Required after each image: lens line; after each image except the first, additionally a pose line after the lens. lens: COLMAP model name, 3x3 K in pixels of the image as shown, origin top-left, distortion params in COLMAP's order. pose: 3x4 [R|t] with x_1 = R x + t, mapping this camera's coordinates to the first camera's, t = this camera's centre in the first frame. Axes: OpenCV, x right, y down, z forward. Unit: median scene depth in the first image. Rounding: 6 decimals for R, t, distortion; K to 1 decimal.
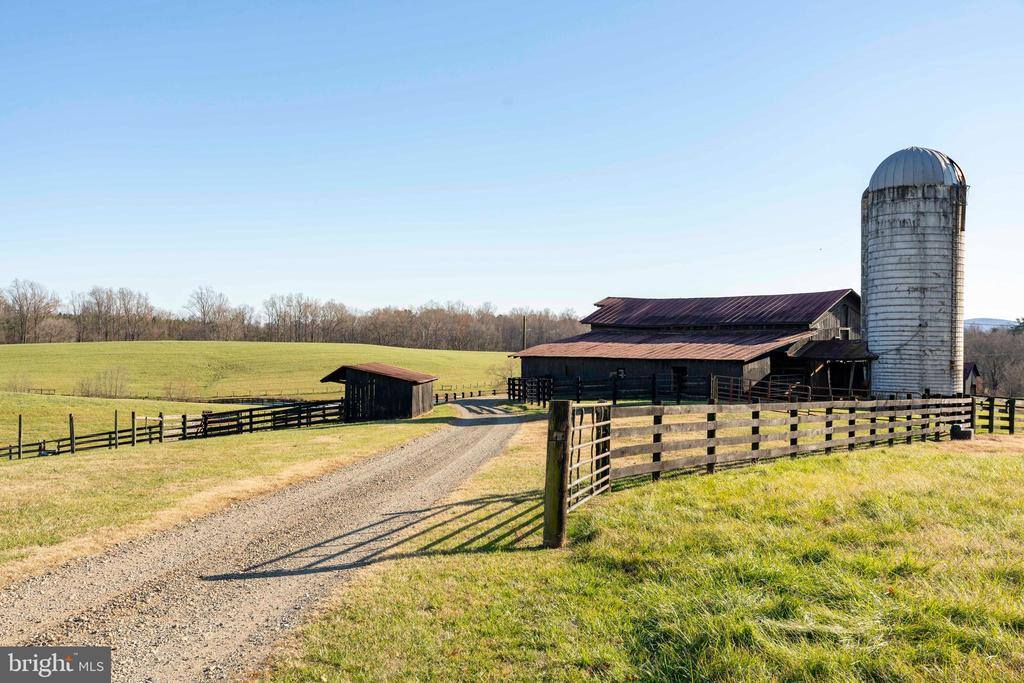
lens RADIAL K [[971.0, 0, 513.3], [0, 971.0, 342.2], [0, 0, 1]] dist [0.020377, 0.000000]
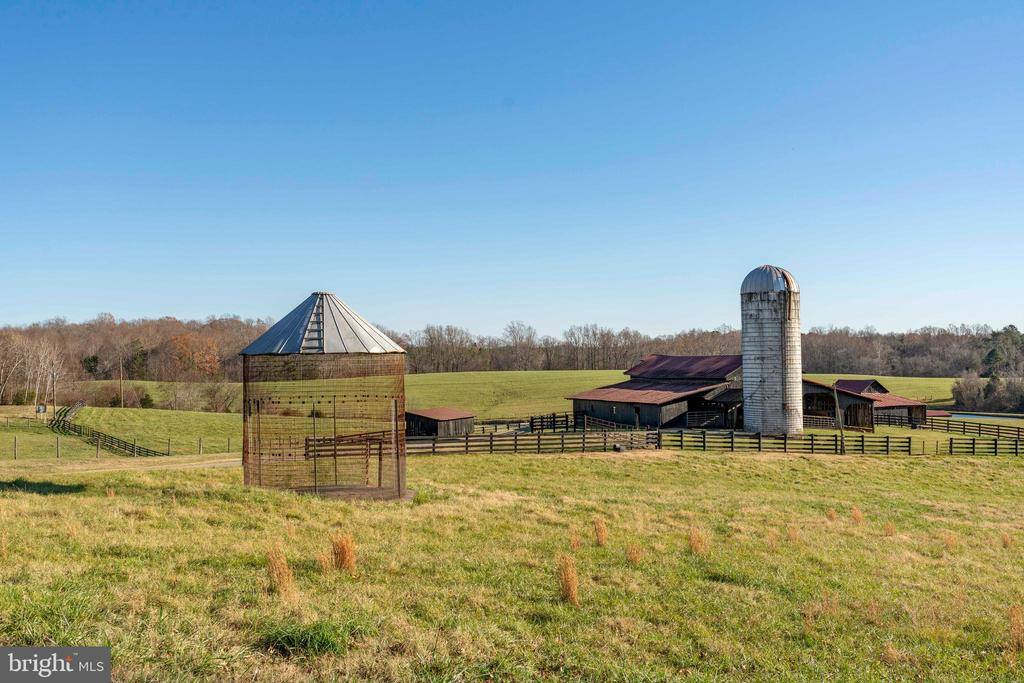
lens RADIAL K [[971.0, 0, 511.2], [0, 971.0, 341.8], [0, 0, 1]] dist [0.020377, 0.000000]
pose [[0.936916, -0.029011, -0.348349, 0.553127], [0.022728, 0.999497, -0.022110, -0.052144], [0.348815, 0.012799, 0.937104, -0.577403]]
